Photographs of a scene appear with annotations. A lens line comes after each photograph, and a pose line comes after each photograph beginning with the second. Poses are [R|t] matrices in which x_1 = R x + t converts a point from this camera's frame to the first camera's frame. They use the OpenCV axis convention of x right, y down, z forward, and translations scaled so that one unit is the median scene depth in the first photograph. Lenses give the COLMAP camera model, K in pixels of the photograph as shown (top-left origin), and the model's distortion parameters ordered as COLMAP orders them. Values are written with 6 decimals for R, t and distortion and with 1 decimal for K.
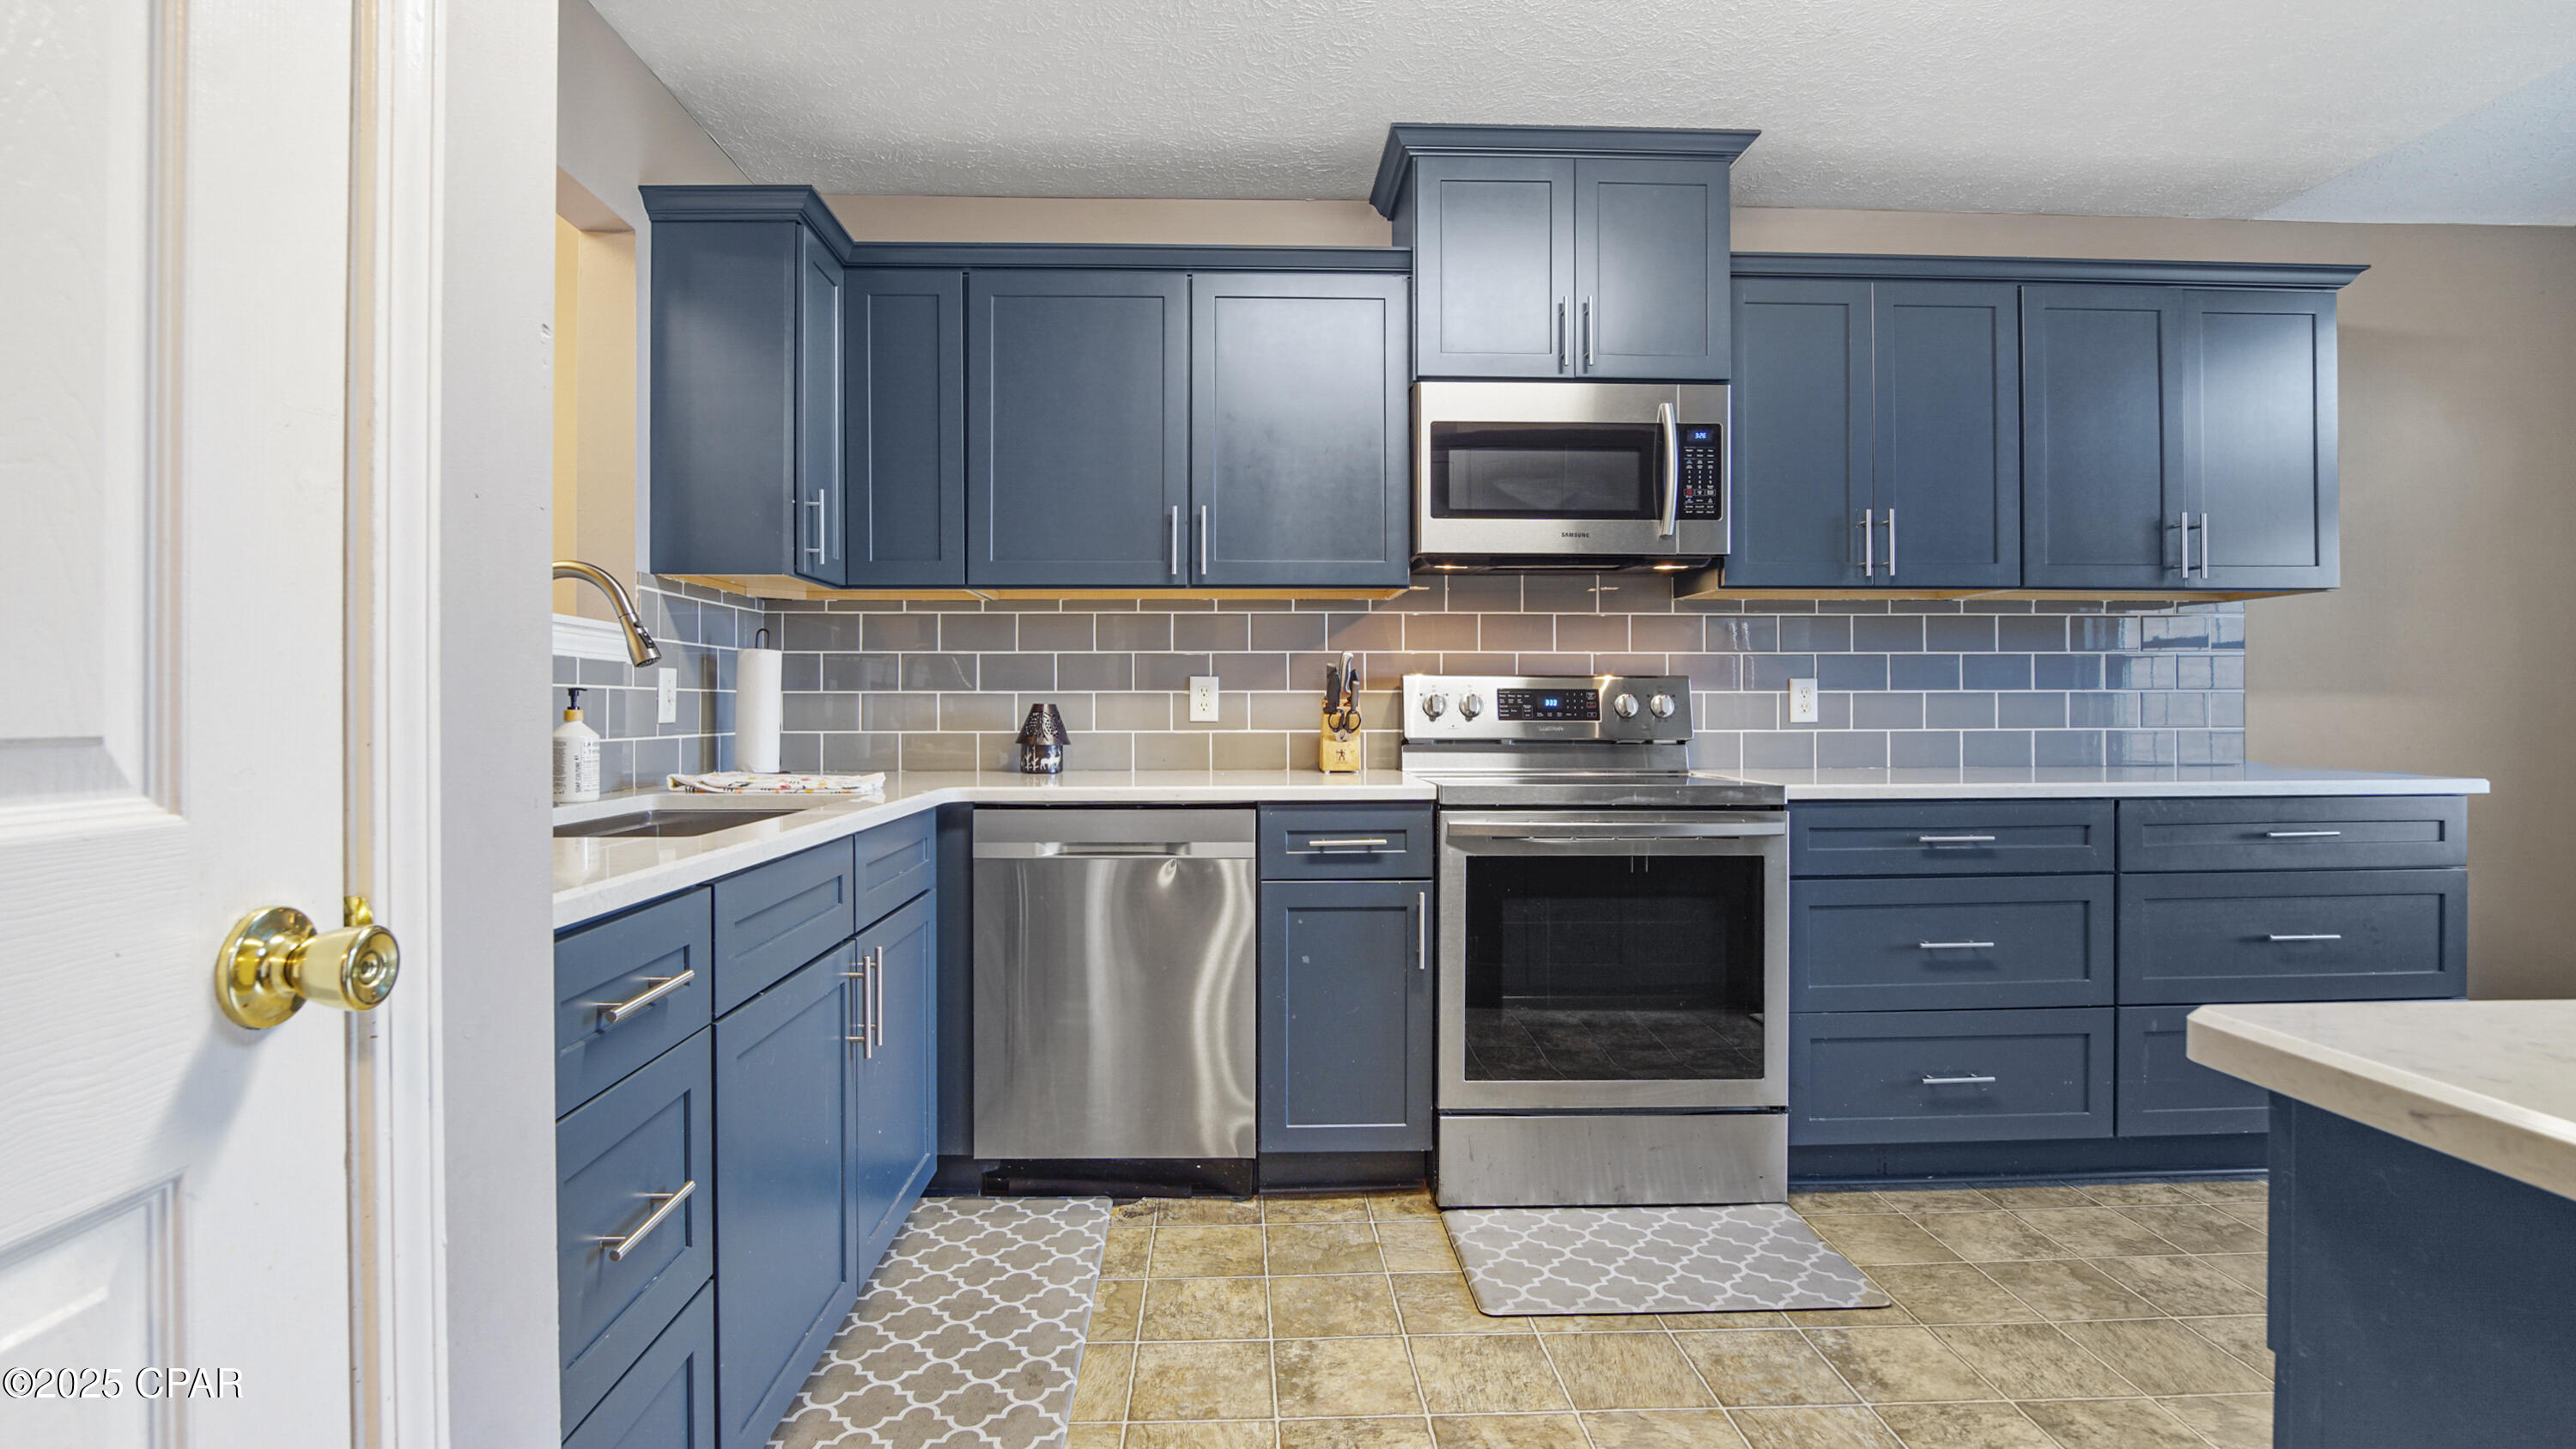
lens RADIAL K [[1049.8, 0, 1276.2], [0, 1049.8, 709.4], [0, 0, 1]] dist [0.000930, 0.000275]
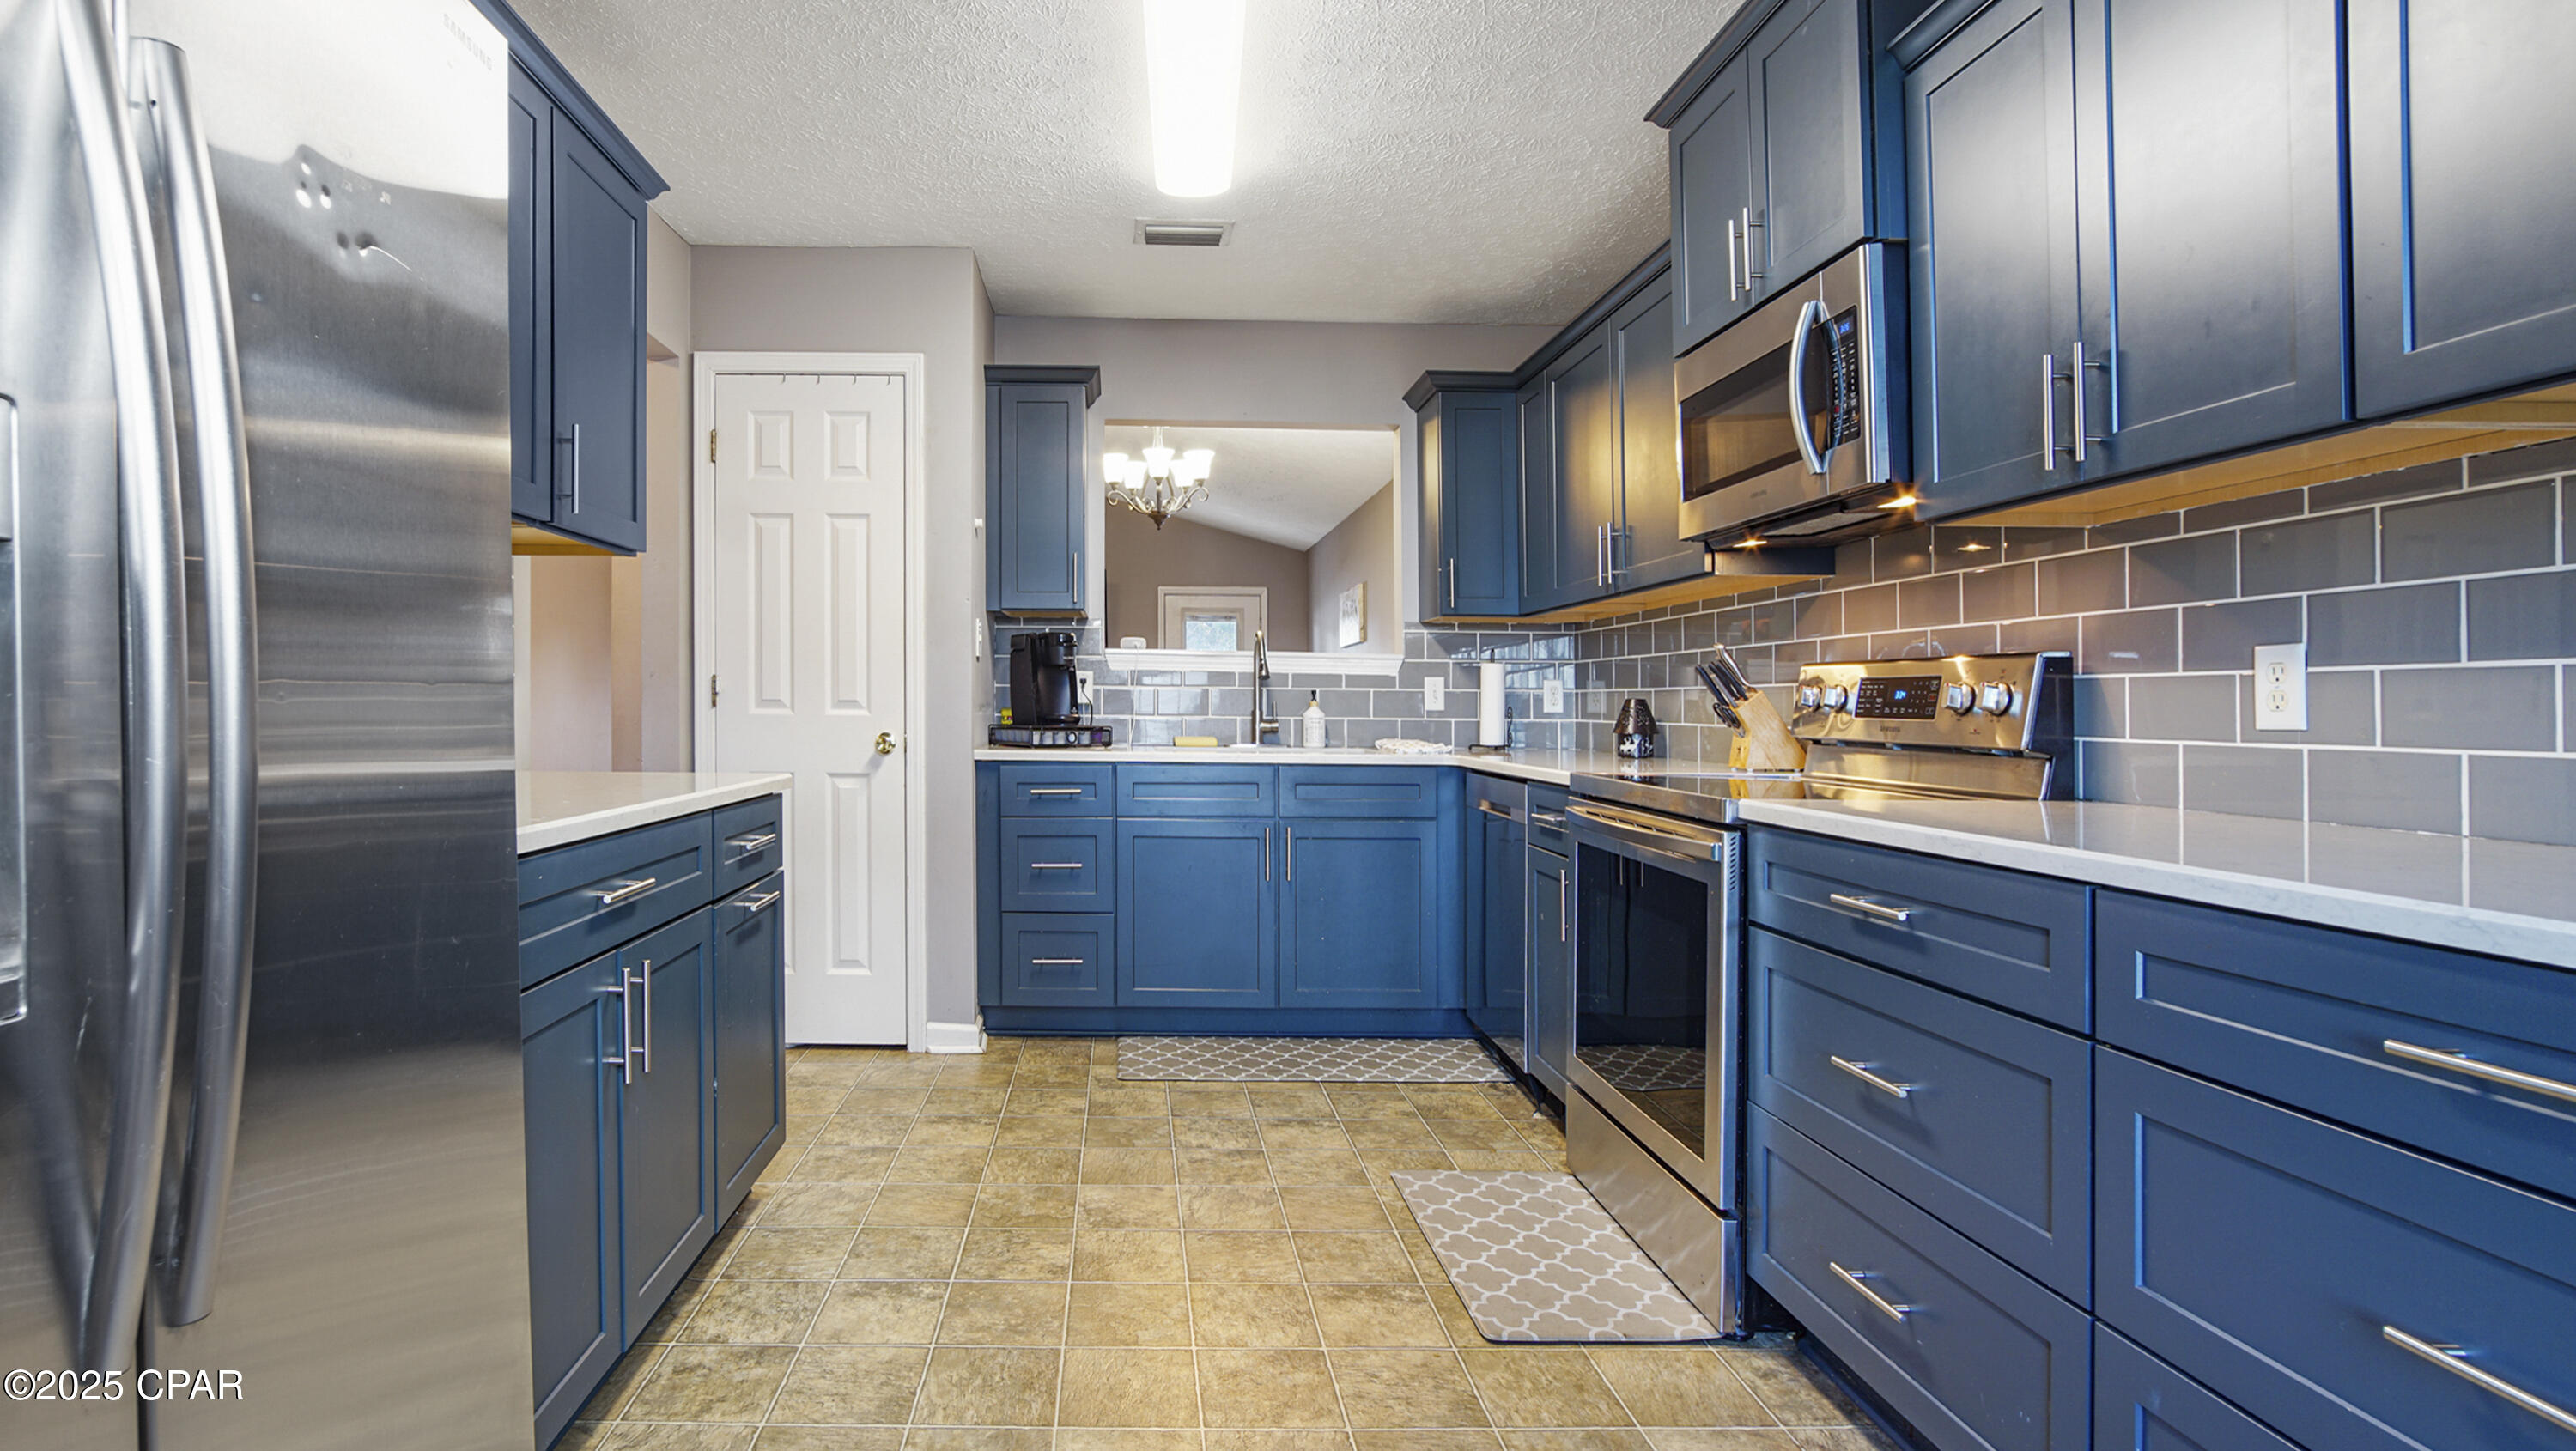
lens RADIAL K [[1160.4, 0, 1288.0], [0, 1160.4, 725.5], [0, 0, 1]] dist [-0.020626, 0.001160]
pose [[0.114967, 0.019088, -0.993186, 1.037013], [-0.008689, 0.999796, 0.018209, 0.004530], [0.993331, 0.006536, 0.115109, 0.466467]]
